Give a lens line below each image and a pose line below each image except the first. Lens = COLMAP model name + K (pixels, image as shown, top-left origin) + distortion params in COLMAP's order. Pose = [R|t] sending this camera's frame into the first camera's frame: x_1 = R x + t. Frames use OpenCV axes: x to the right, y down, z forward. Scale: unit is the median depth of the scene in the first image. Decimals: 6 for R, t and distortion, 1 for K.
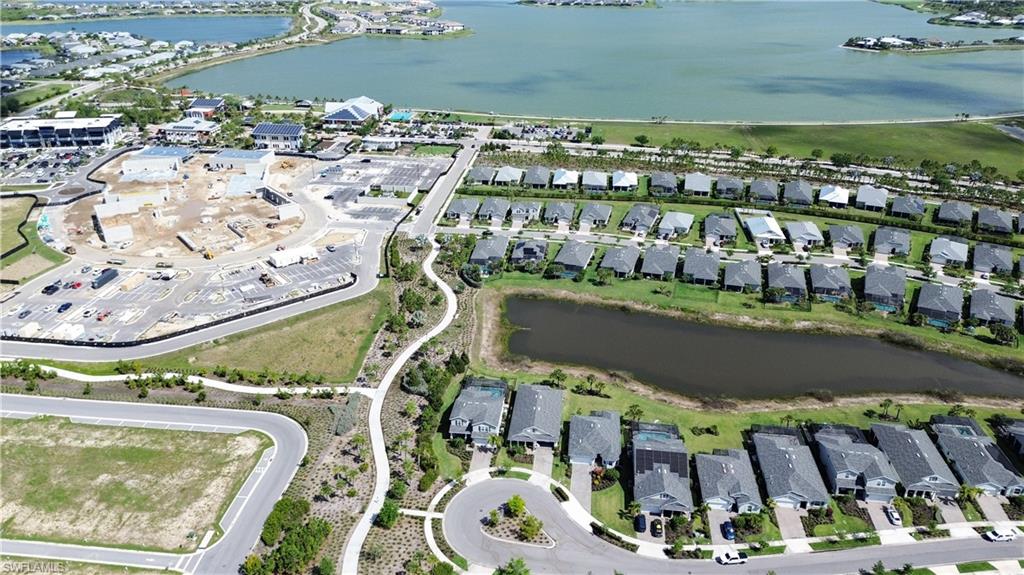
lens RADIAL K [[724.5, 0, 511.0], [0, 724.5, 282.8], [0, 0, 1]] dist [0.083554, -0.087233]
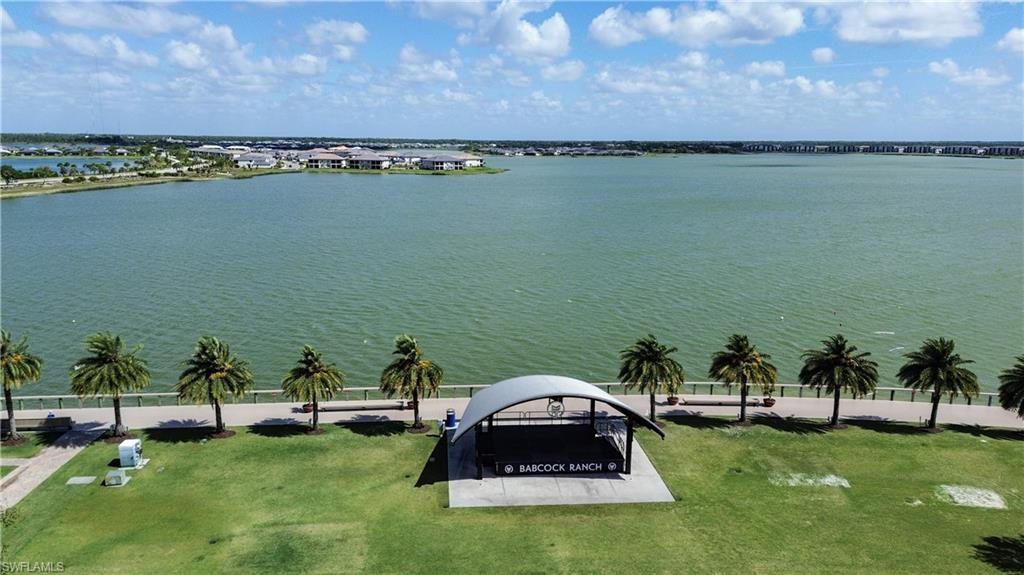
lens RADIAL K [[724.5, 0, 511.0], [0, 724.5, 282.8], [0, 0, 1]] dist [0.083554, -0.087233]
pose [[0.976452, -0.035509, 0.212793, -0.673291], [0.085732, 0.969000, -0.231707, -0.535937], [-0.197969, 0.244494, 0.949226, 2.025995]]
